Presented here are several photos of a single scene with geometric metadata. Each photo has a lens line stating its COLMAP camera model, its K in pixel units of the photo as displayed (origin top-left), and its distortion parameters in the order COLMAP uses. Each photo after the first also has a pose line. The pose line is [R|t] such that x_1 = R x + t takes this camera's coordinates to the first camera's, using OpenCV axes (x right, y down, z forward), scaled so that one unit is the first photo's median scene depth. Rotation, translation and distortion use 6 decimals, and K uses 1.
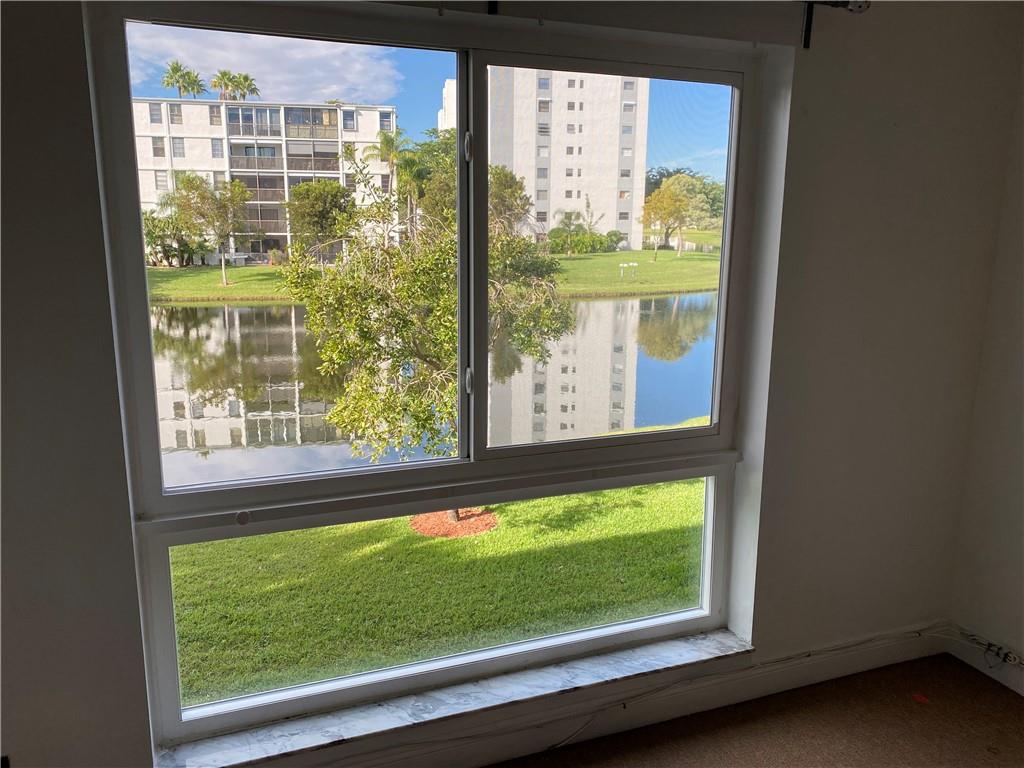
lens RADIAL K [[783.8, 0, 517.8], [0, 783.8, 380.3], [0, 0, 1]] dist [0.041094, -0.086480]
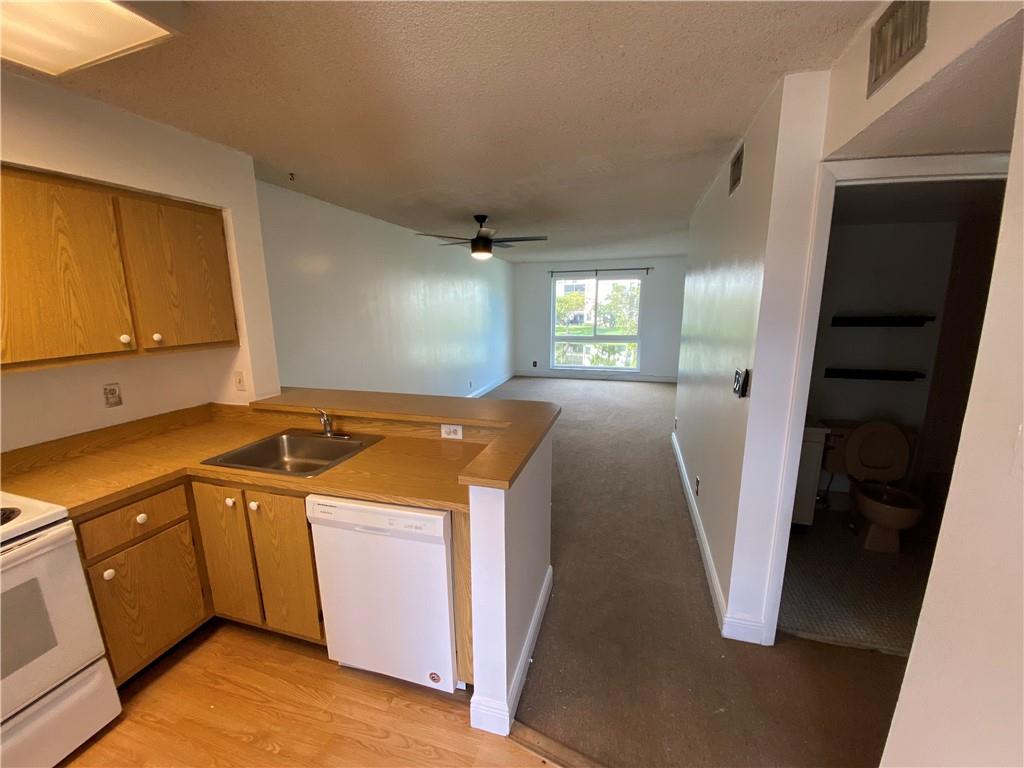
lens RADIAL K [[407.5, 0, 512.1], [0, 407.5, 386.6], [0, 0, 1]] dist [0.001850, -0.008658]
pose [[0.796217, 0.107267, -0.595425, 0.058484], [-0.111011, 0.993351, 0.030508, 0.019787], [0.594739, 0.041807, 0.802831, -0.085694]]
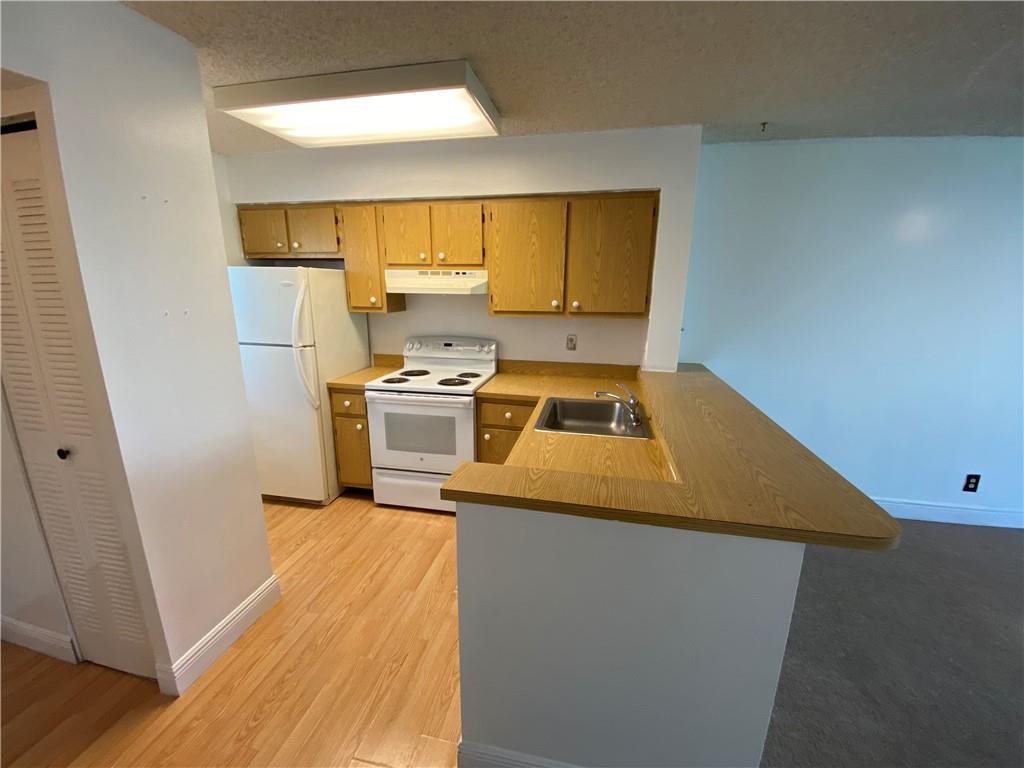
lens RADIAL K [[407.5, 0, 516.1], [0, 407.5, 393.9], [0, 0, 1]] dist [0.001850, -0.008658]
pose [[-0.540947, 0.202614, -0.816287, 0.057991], [-0.183498, 0.918736, 0.349646, 0.015004], [0.820796, 0.338926, -0.459808, -0.060067]]
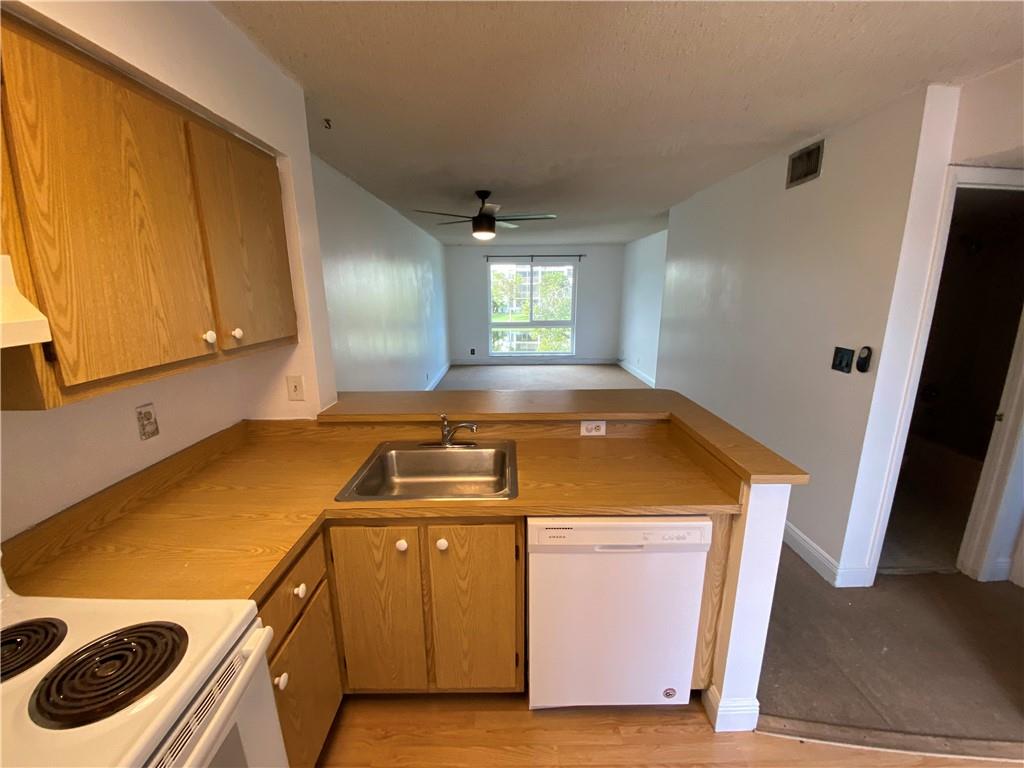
lens RADIAL K [[407.5, 0, 509.0], [0, 407.5, 387.4], [0, 0, 1]] dist [0.001850, -0.008658]
pose [[0.935307, 0.070737, -0.346696, 0.039812], [-0.060588, 0.997359, 0.040041, 0.021100], [0.348613, -0.016445, 0.937123, -0.092369]]
